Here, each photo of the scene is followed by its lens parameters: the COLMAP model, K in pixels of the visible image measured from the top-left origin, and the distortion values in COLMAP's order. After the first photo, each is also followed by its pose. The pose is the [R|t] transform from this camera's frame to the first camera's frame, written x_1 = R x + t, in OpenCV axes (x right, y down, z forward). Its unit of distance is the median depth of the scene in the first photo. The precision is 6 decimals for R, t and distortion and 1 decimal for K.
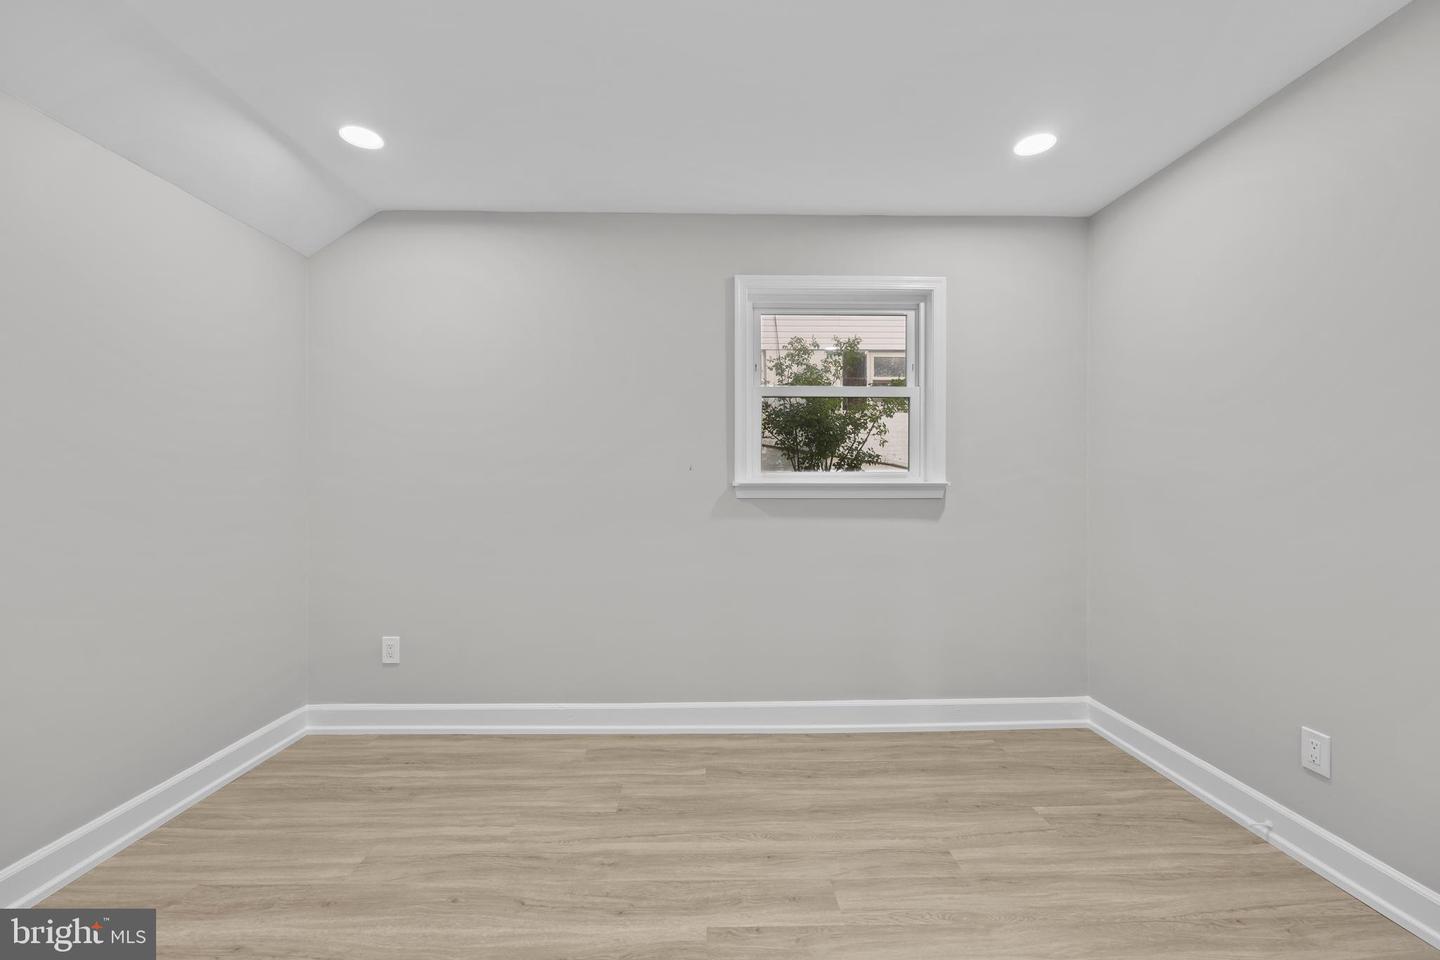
lens RADIAL K [[547.2, 0, 707.3], [0, 547.2, 484.9], [0, 0, 1]] dist [-0.004360, -0.000293]
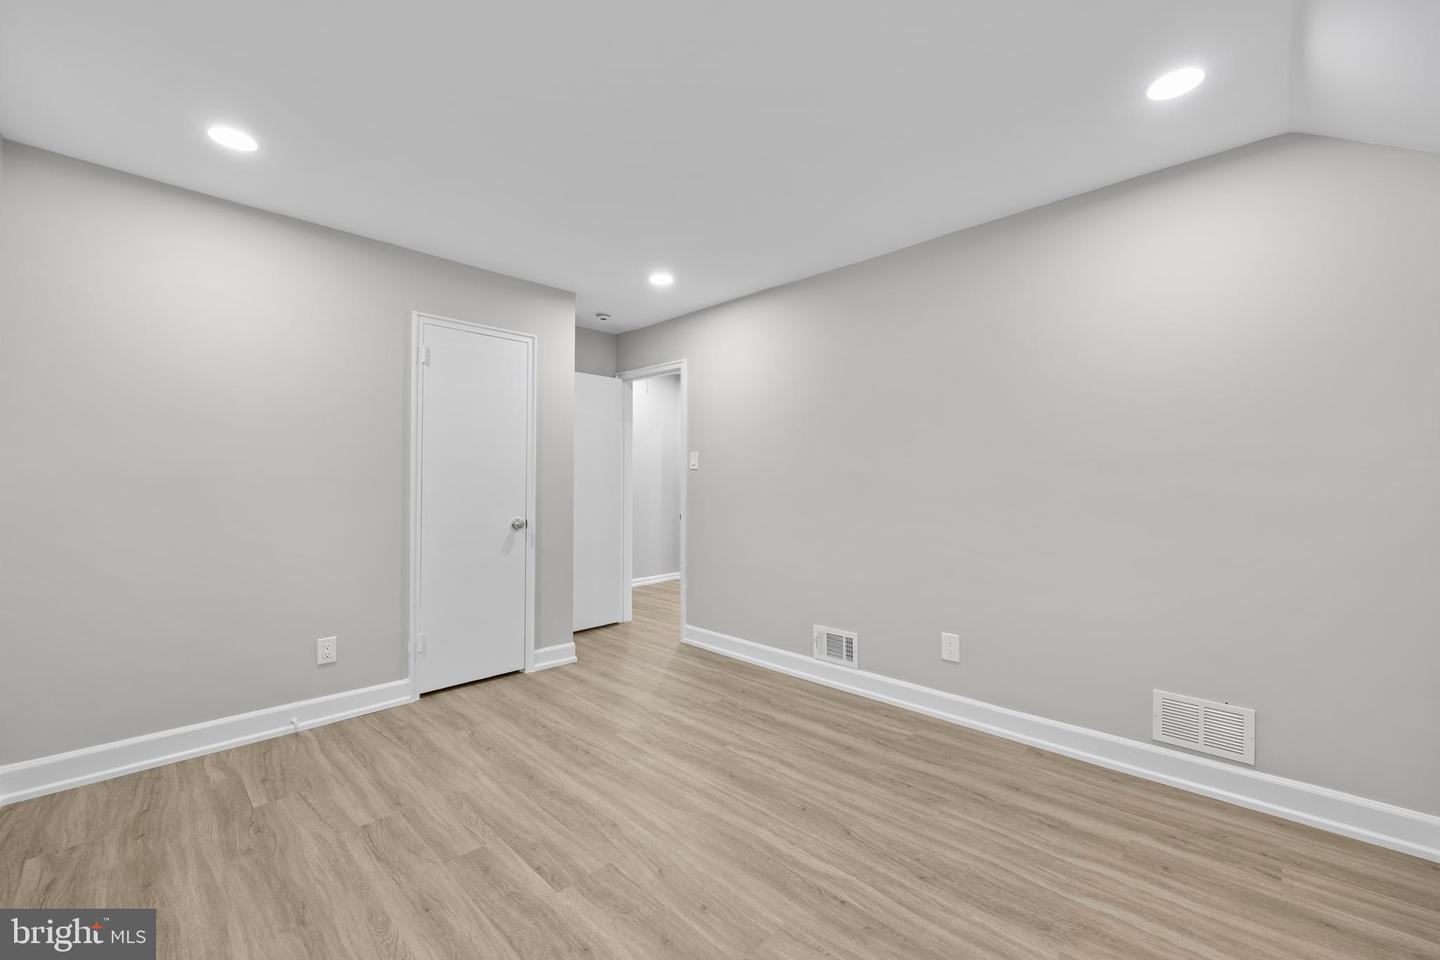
lens RADIAL K [[547.2, 0, 707.3], [0, 547.2, 484.9], [0, 0, 1]] dist [-0.004360, -0.000293]
pose [[-0.676403, 0.000044, 0.736531, -0.784806], [-0.001602, 0.999998, -0.001530, -0.003177], [-0.736530, -0.002215, -0.676402, 1.181264]]
